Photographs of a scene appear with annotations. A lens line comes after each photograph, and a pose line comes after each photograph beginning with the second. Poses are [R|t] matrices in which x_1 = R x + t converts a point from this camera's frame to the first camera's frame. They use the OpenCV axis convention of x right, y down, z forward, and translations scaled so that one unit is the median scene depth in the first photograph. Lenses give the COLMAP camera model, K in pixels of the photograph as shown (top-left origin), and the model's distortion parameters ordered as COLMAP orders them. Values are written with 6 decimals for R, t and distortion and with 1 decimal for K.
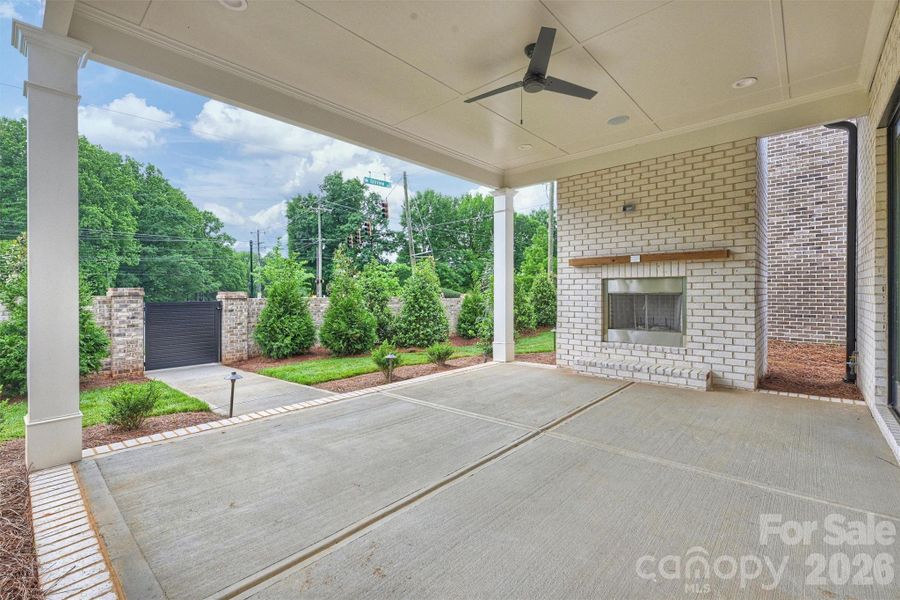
lens RADIAL K [[403.6, 0, 447.1], [0, 403.6, 291.2], [0, 0, 1]] dist [-0.001468, -0.000251]
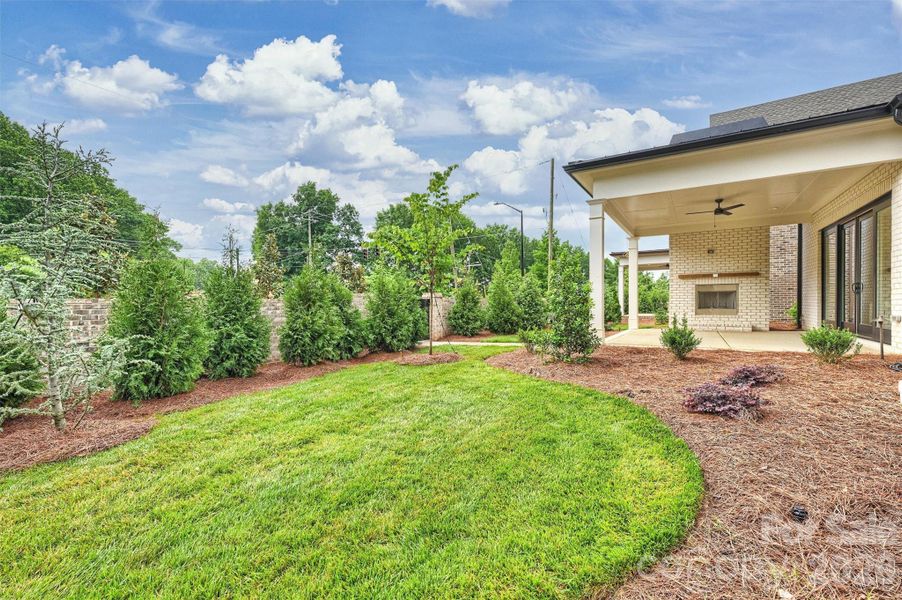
lens RADIAL K [[404.5, 0, 455.1], [0, 404.5, 297.6], [0, 0, 1]] dist [-0.001468, -0.000251]
pose [[0.984430, 0.003506, 0.175741, -0.637157], [-0.001791, 0.999949, -0.009917, 0.031352], [-0.175766, 0.009447, 0.984387, -0.442048]]
